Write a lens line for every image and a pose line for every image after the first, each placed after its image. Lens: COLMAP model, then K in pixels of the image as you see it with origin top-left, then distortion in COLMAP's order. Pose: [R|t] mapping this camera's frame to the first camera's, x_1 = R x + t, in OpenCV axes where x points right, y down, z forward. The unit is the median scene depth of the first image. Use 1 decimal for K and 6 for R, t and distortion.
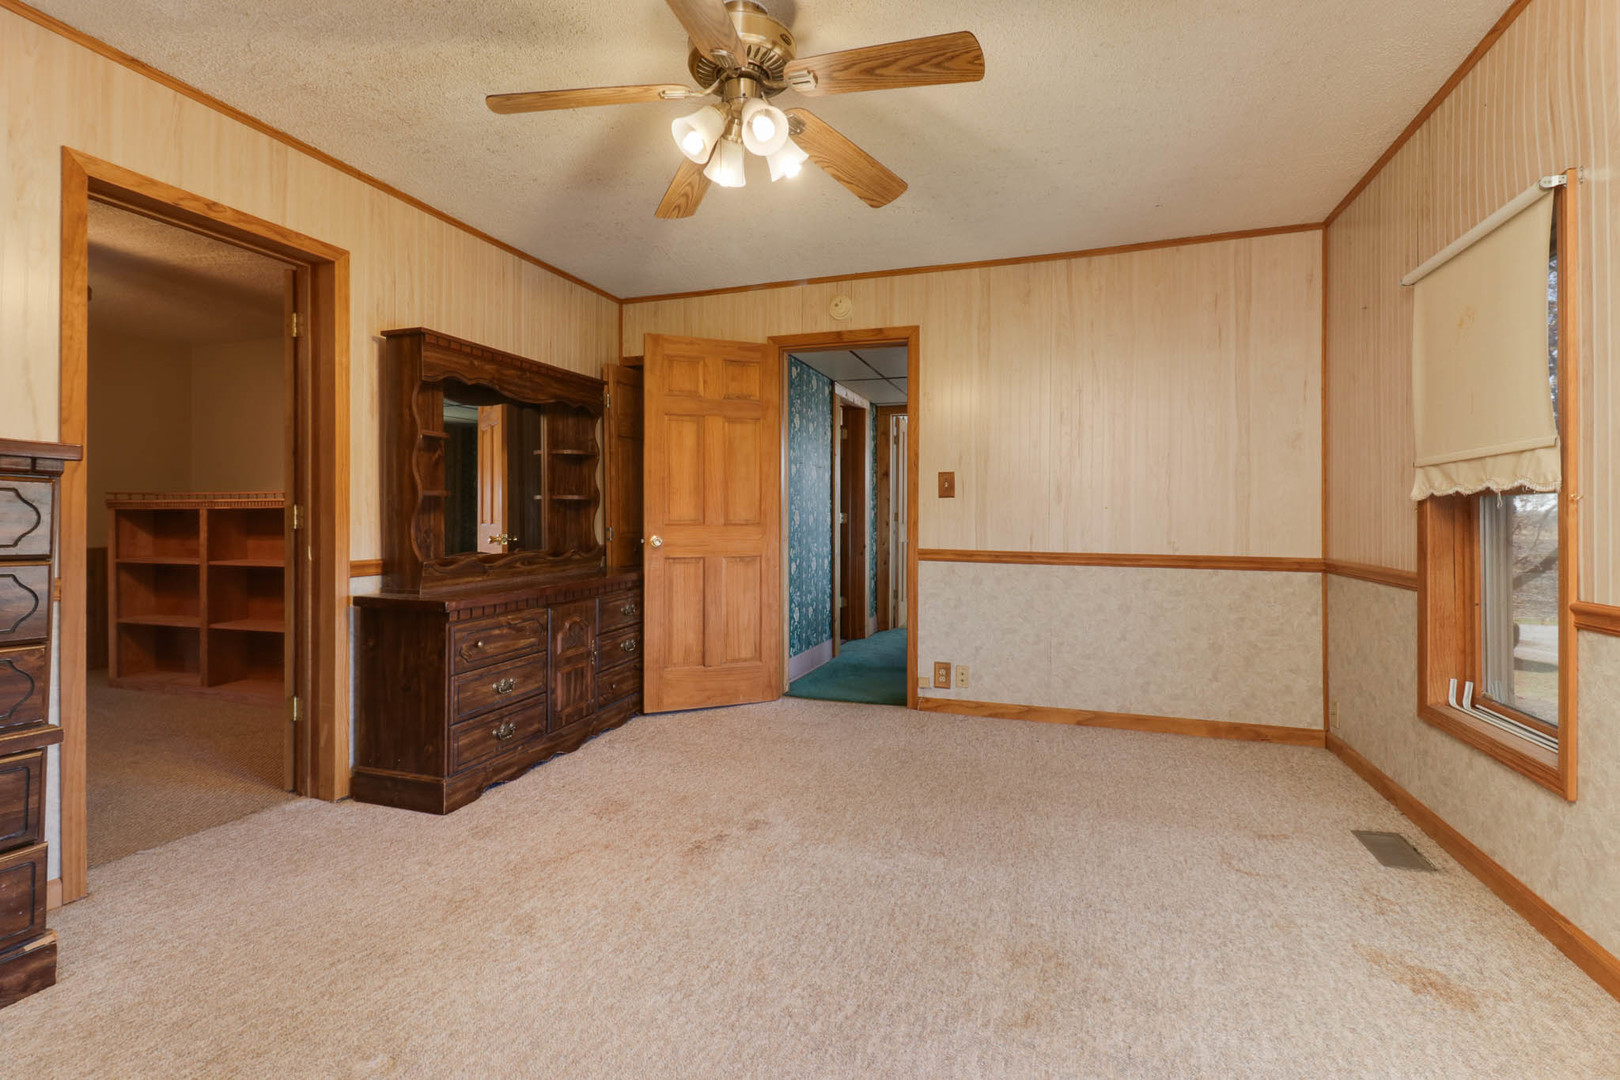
lens RADIAL K [[768.8, 0, 800.9], [0, 768.8, 516.1], [0, 0, 1]] dist [0.004015, -0.000880]
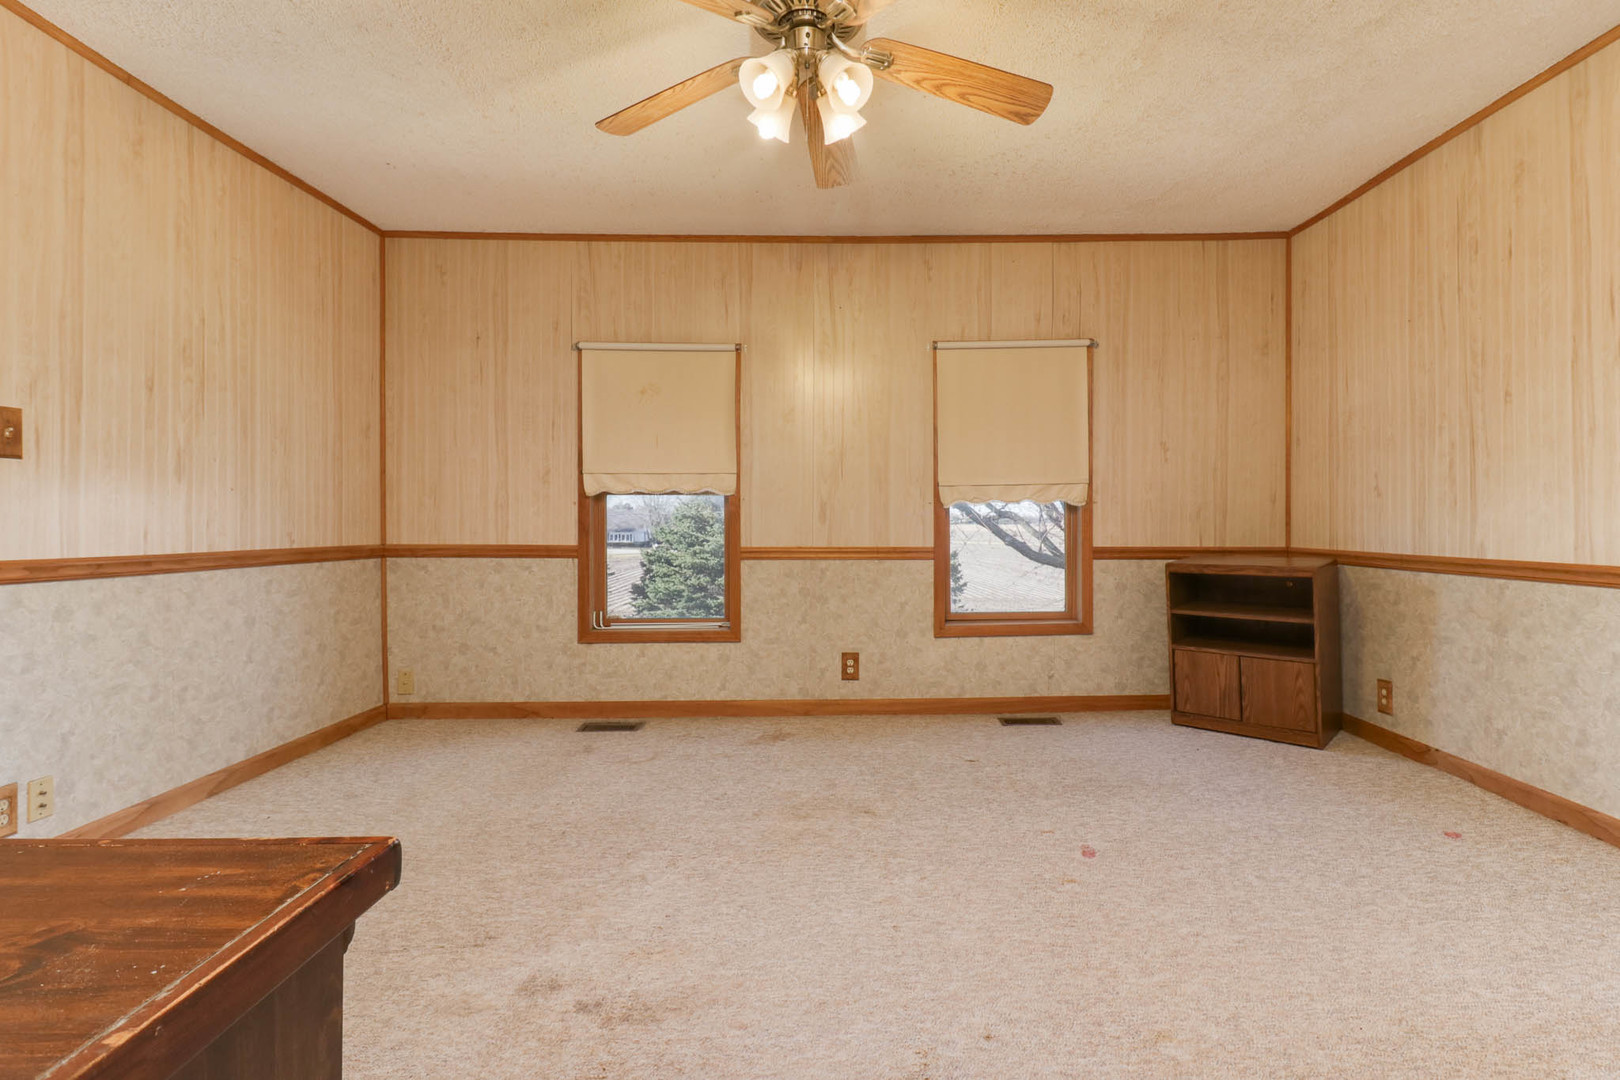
lens RADIAL K [[767.0, 0, 898.7], [0, 767.0, 516.3], [0, 0, 1]] dist [0.002965, -0.000945]
pose [[-0.409248, -0.000714, 0.912423, -0.658989], [-0.005345, 0.999984, -0.001615, 0.015168], [-0.912408, -0.005538, -0.409245, 0.870052]]
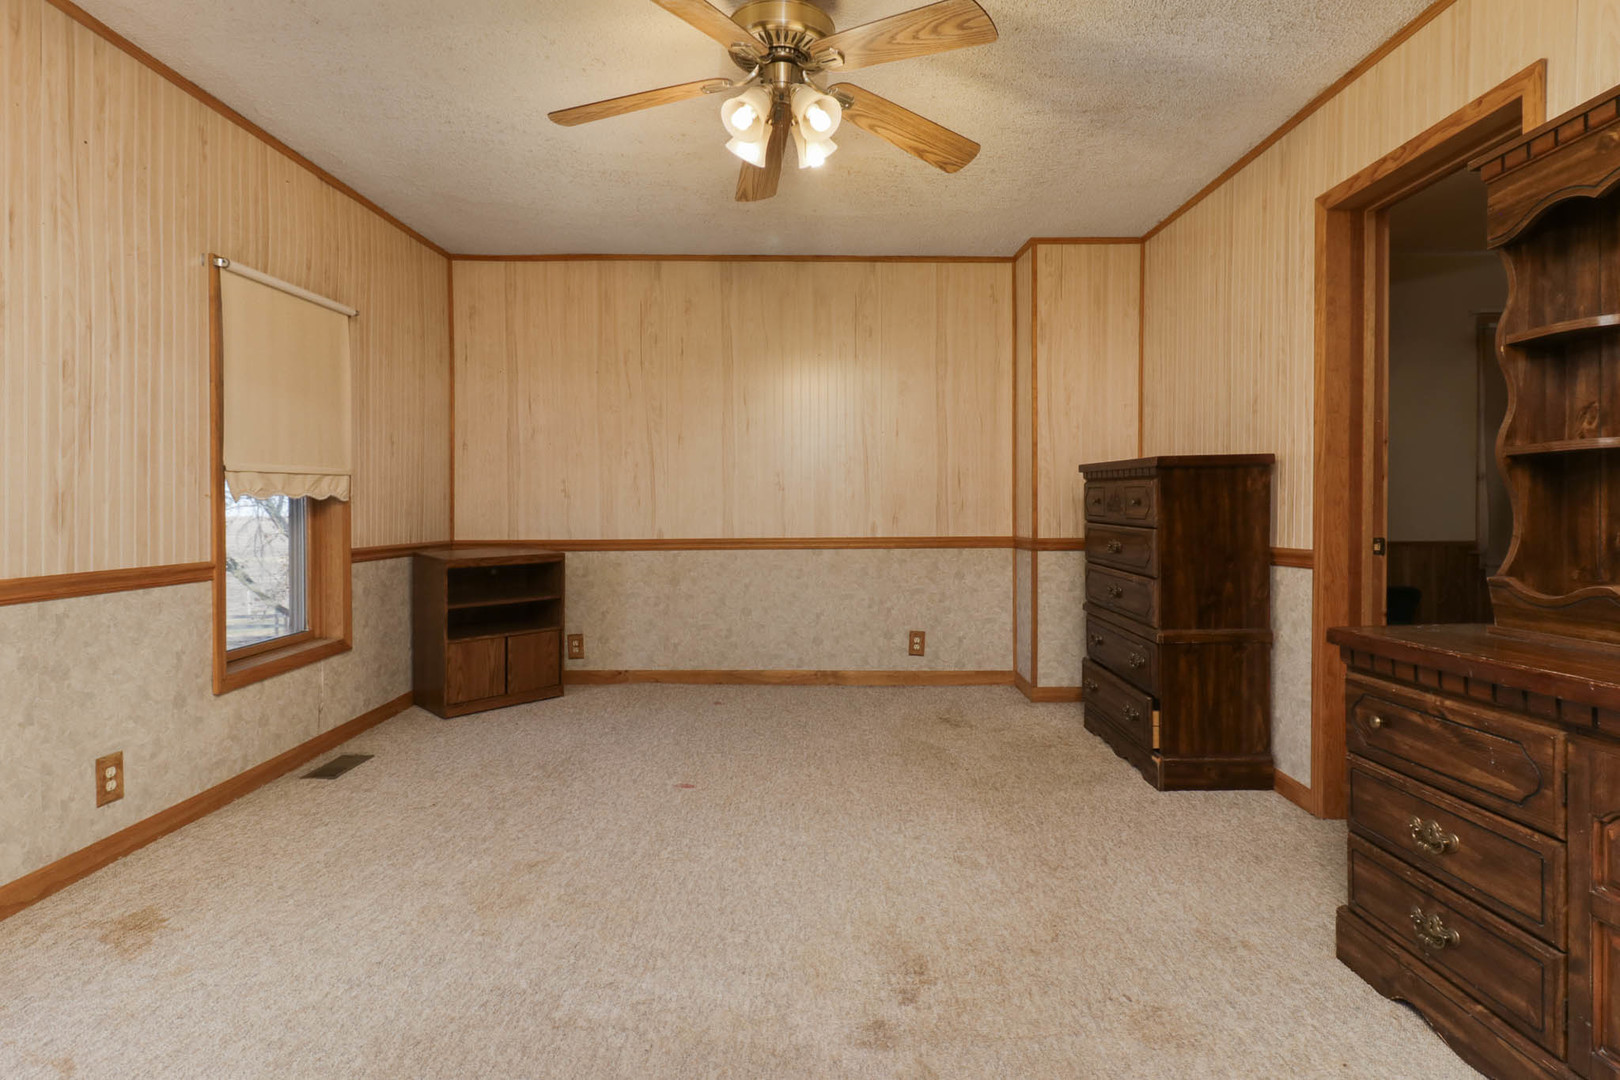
lens RADIAL K [[768.8, 0, 800.9], [0, 768.8, 516.1], [0, 0, 1]] dist [0.004015, -0.000880]
pose [[-0.943237, 0.005256, -0.332080, 0.161399], [0.003736, 0.999979, 0.005217, 0.010954], [0.332100, 0.003681, -0.943237, 1.333629]]
